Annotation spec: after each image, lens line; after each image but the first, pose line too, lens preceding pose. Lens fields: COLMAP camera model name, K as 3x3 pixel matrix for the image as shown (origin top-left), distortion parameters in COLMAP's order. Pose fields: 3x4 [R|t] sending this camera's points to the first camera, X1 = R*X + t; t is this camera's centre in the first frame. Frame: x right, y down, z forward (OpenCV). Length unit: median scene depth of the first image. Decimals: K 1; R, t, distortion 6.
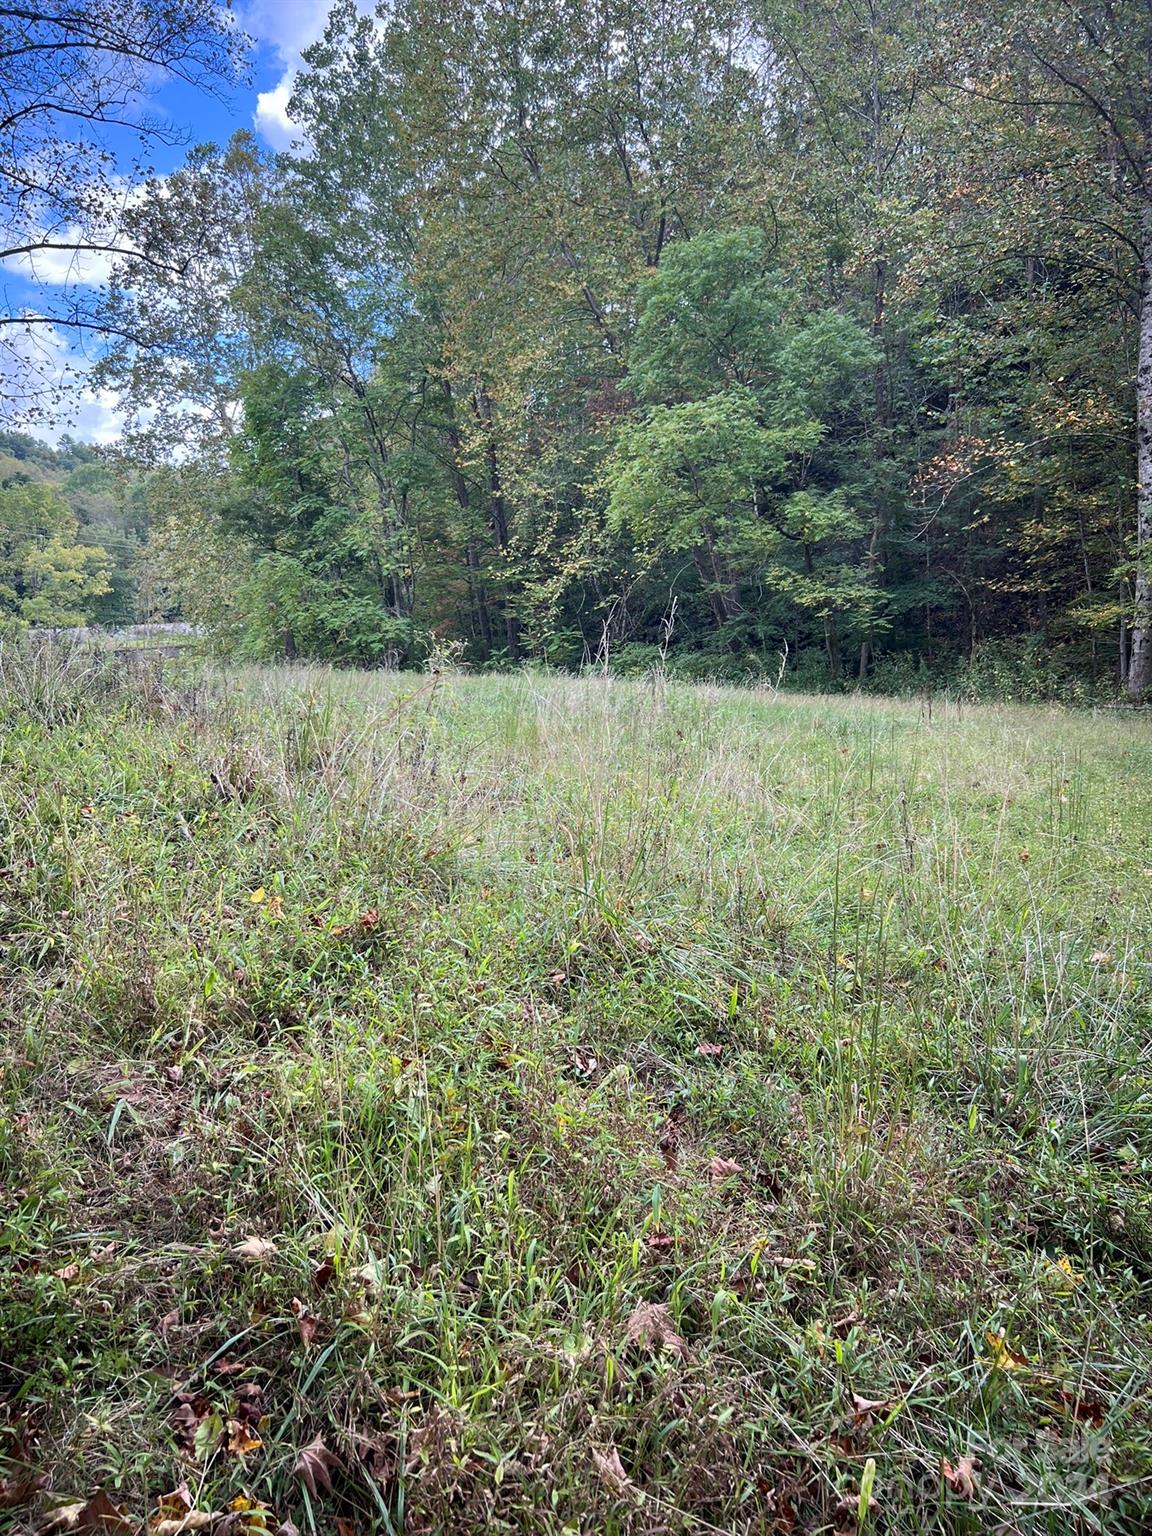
lens RADIAL K [[1165.2, 0, 573.0], [0, 1165.2, 768.4], [0, 0, 1]] dist [0.006654, 0.000971]
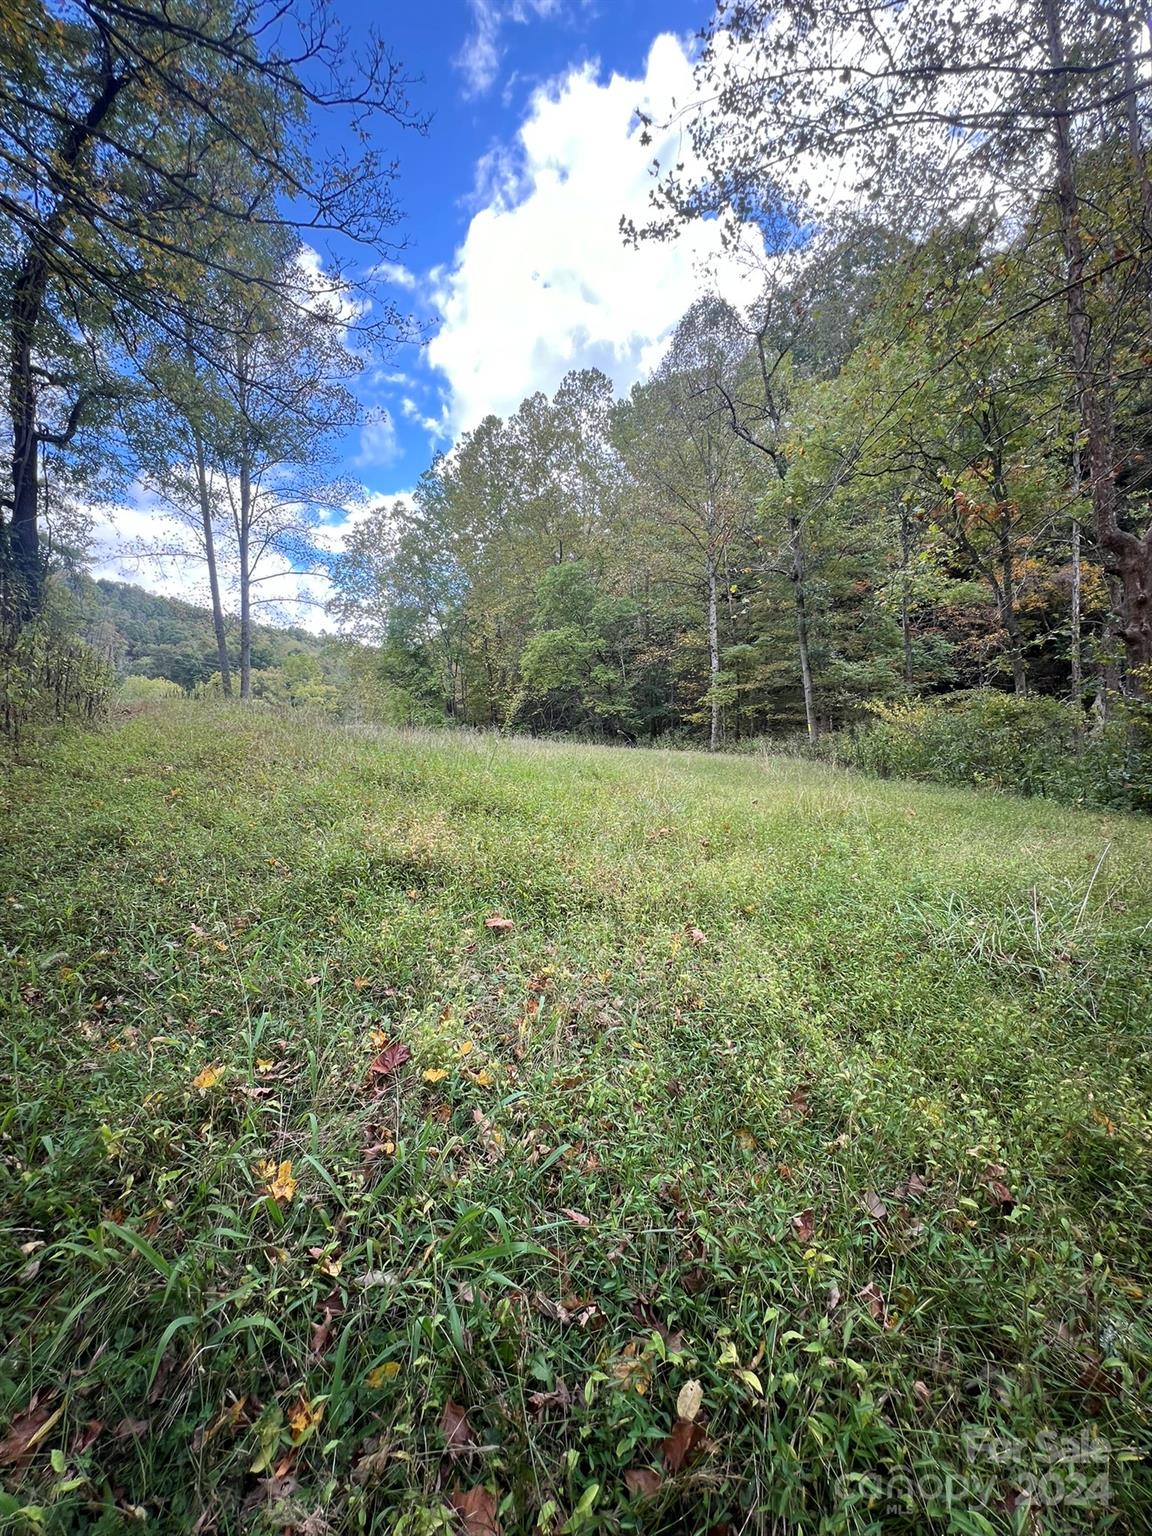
lens RADIAL K [[615.9, 0, 581.5], [0, 615.9, 767.1], [0, 0, 1]] dist [-0.001288, -0.000170]
pose [[0.999661, 0.025780, -0.003645, 0.084352], [-0.025967, 0.997389, -0.067390, 0.031012], [0.001898, 0.067462, 0.997720, -0.139167]]
